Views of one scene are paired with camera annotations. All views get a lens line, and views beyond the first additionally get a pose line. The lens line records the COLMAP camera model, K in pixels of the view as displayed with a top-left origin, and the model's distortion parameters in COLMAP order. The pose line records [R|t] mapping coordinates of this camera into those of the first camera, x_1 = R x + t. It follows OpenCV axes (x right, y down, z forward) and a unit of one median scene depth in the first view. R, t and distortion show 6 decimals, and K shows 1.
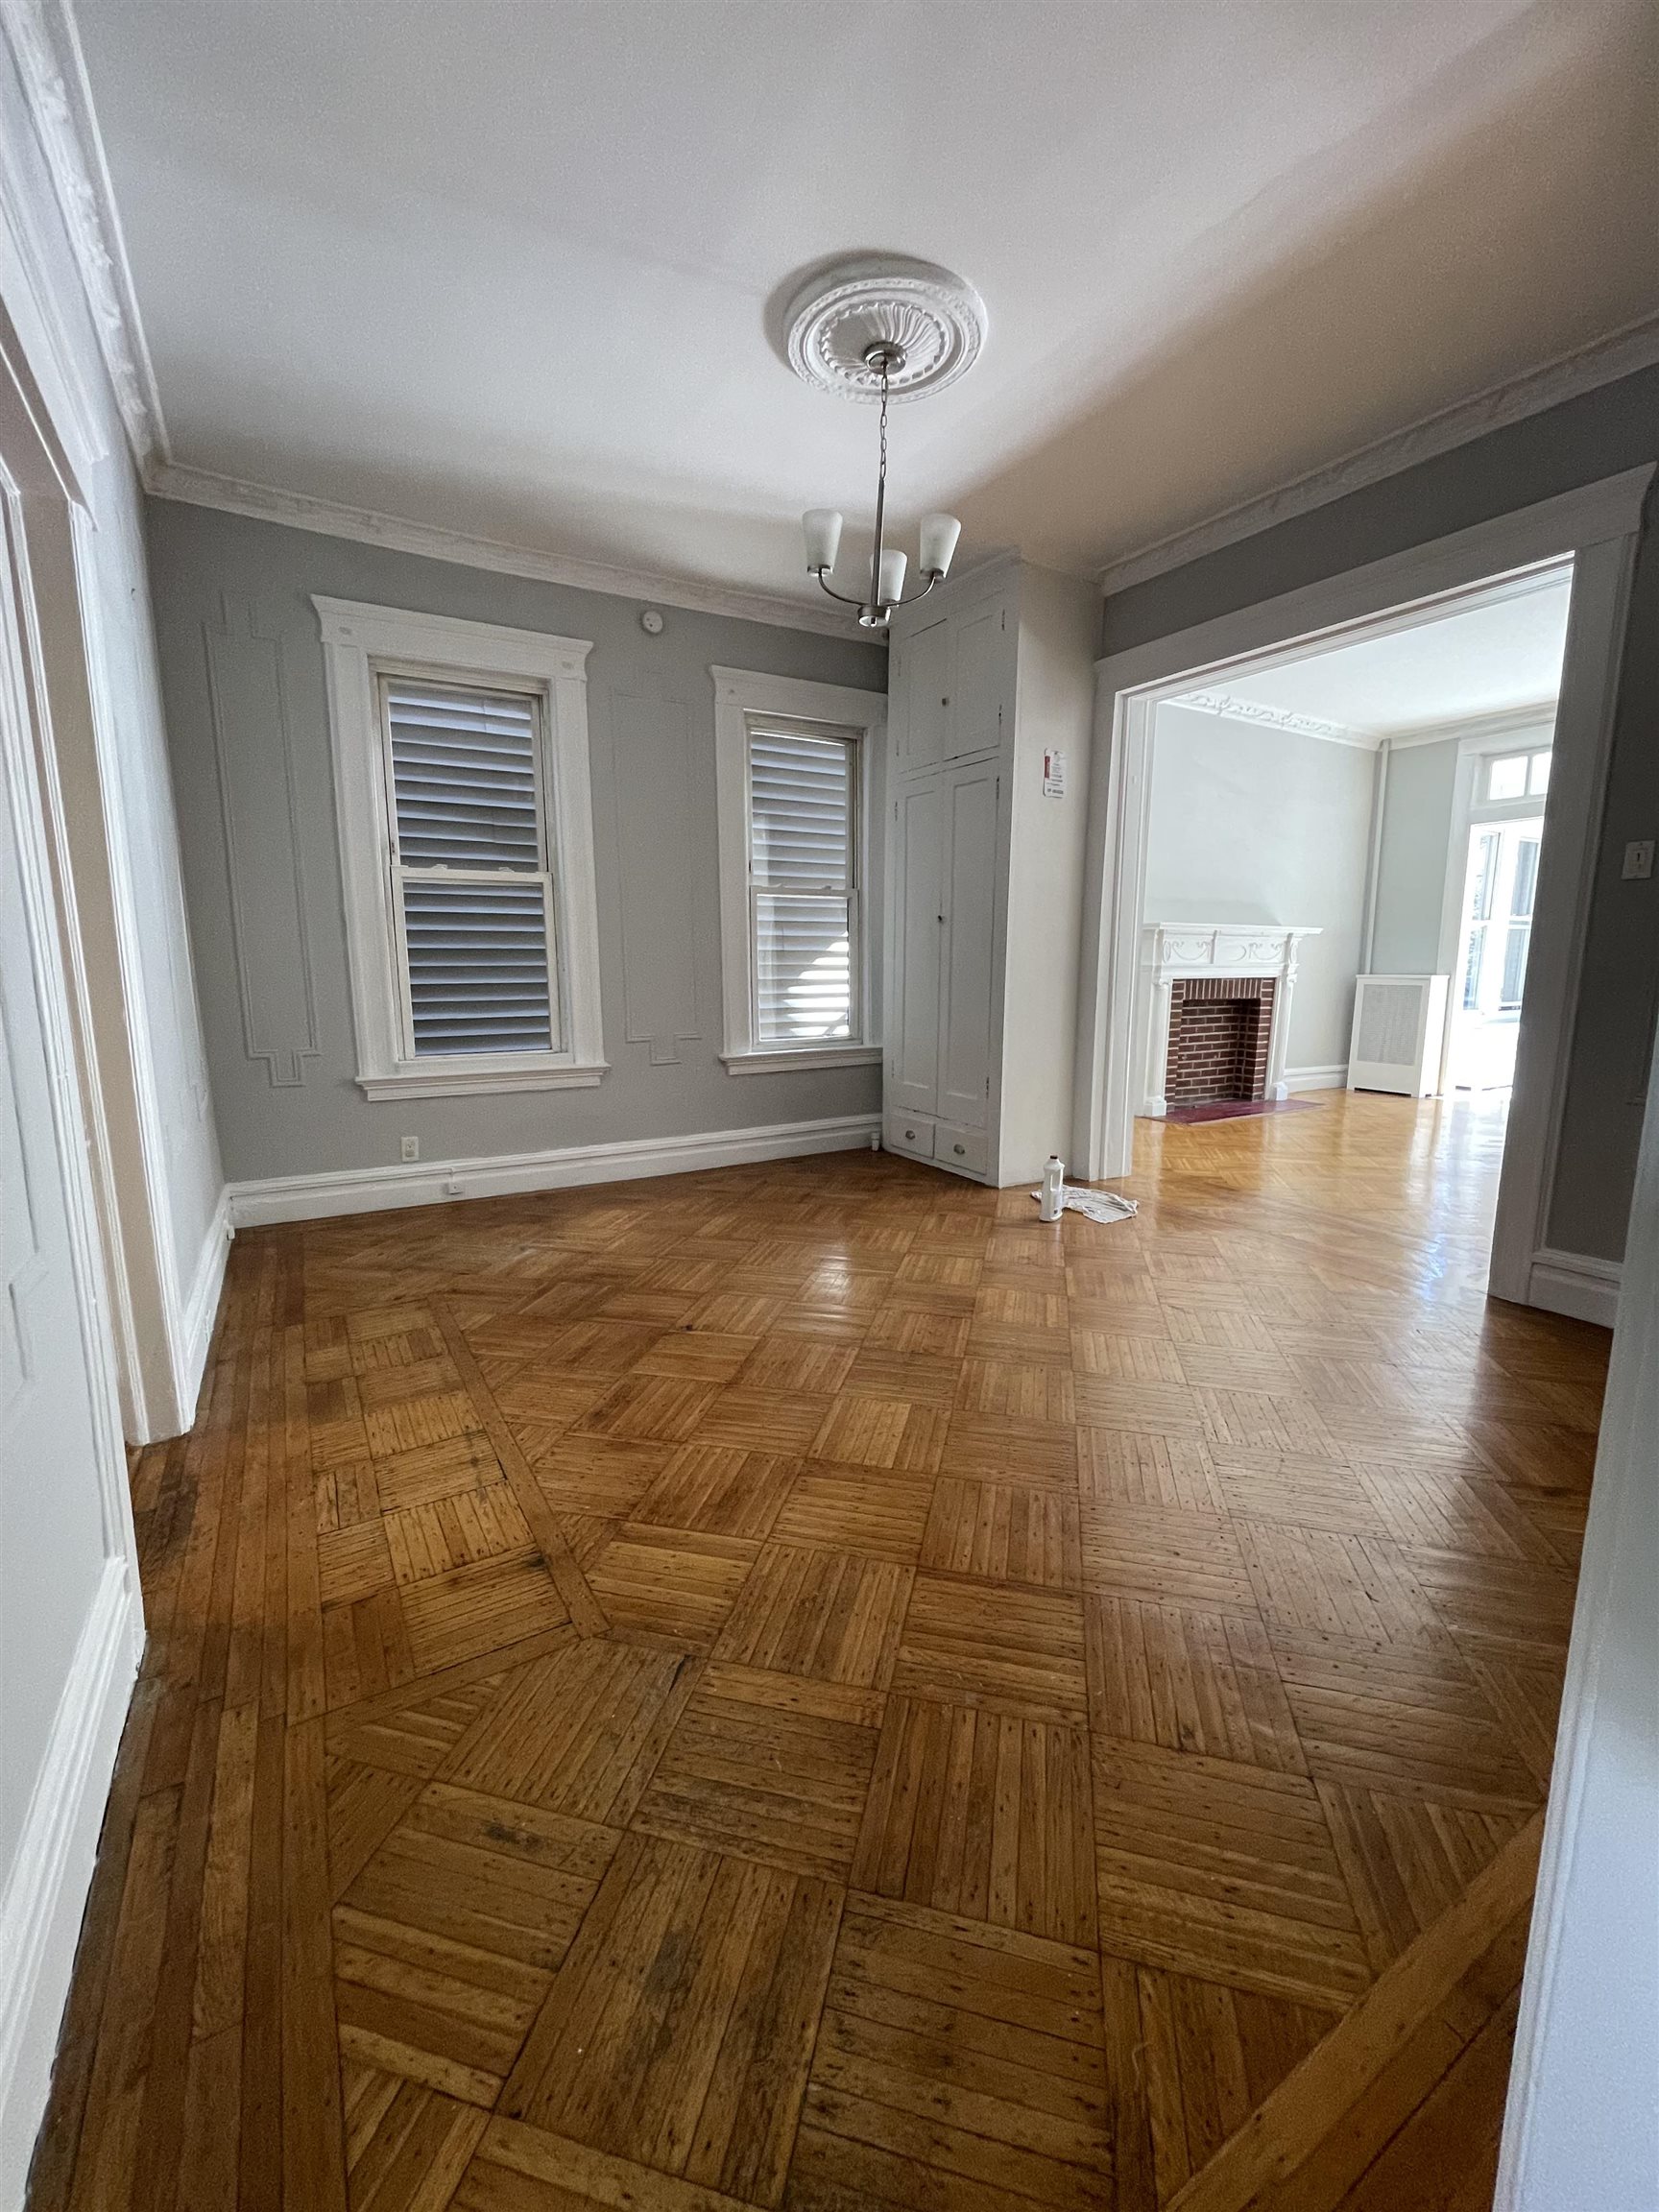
lens RADIAL K [[896.2, 0, 824.2], [0, 896.2, 1096.0], [0, 0, 1]] dist [-0.004600, -0.000183]
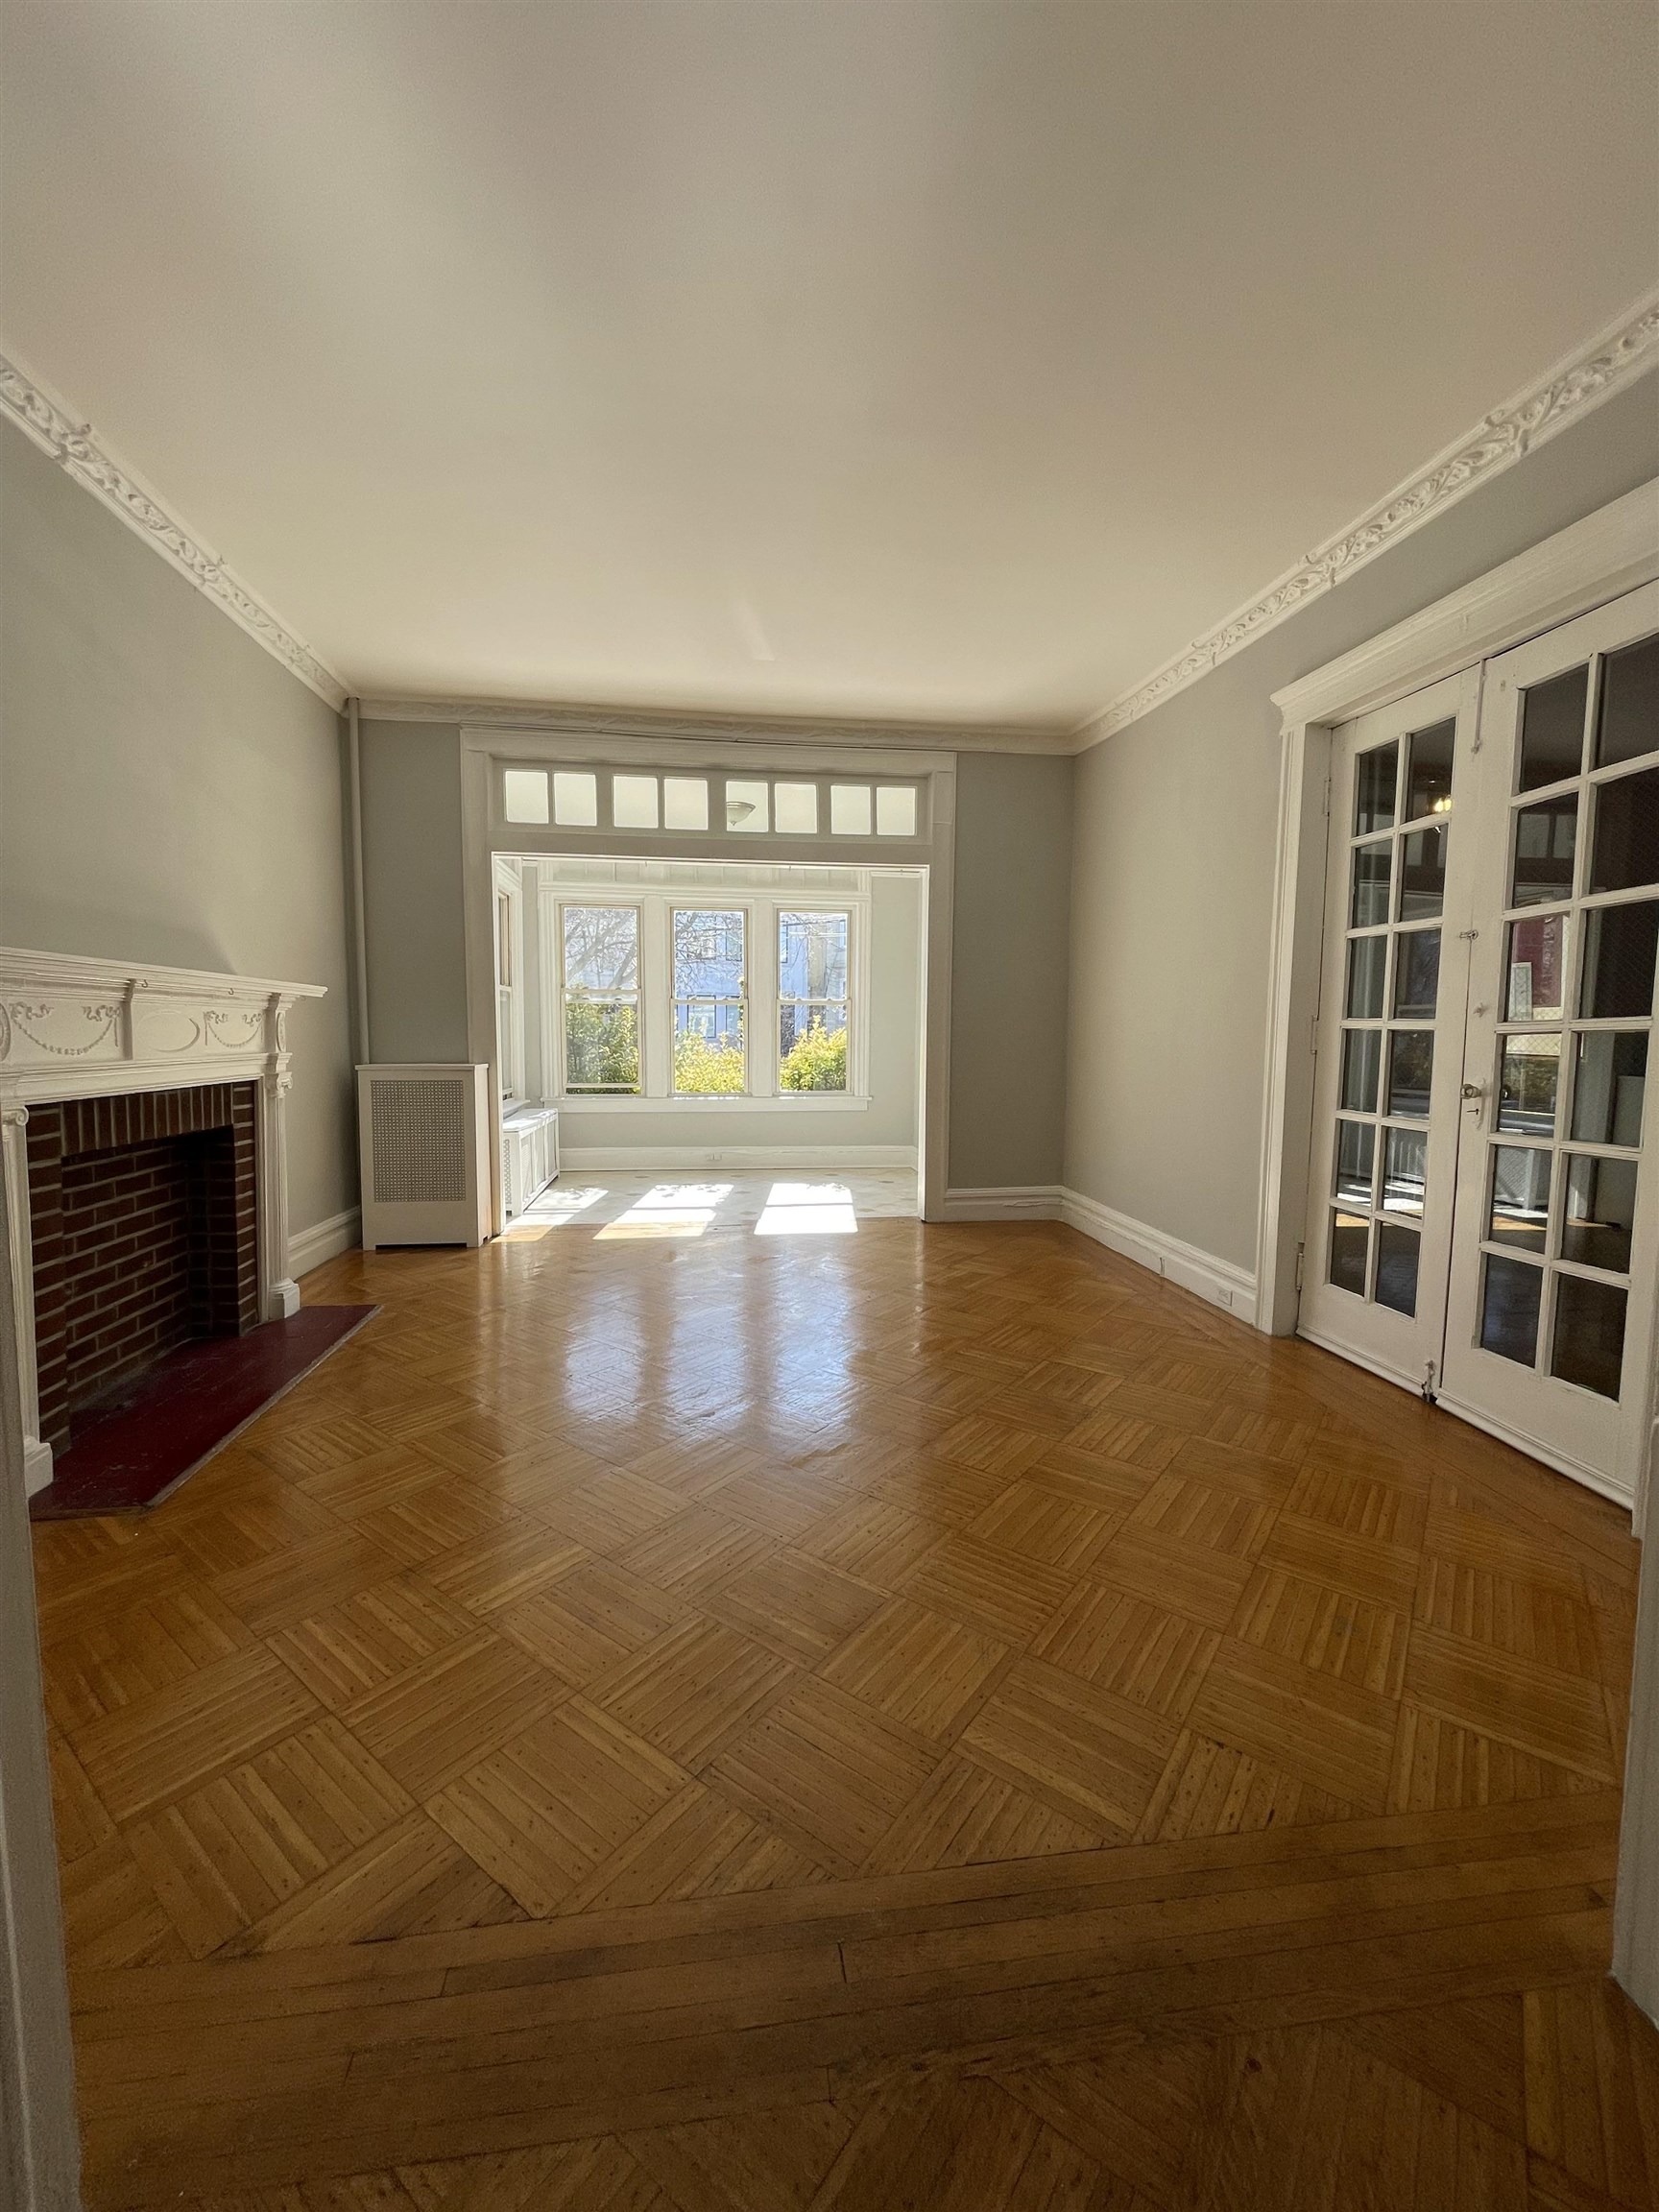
lens RADIAL K [[896.2, 0, 819.2], [0, 896.2, 1099.8], [0, 0, 1]] dist [-0.004600, -0.000183]
pose [[0.397824, -0.067160, 0.915000, 0.169398], [0.136174, 0.990593, 0.013503, -0.084659], [-0.907299, 0.119228, 0.403228, 0.507895]]
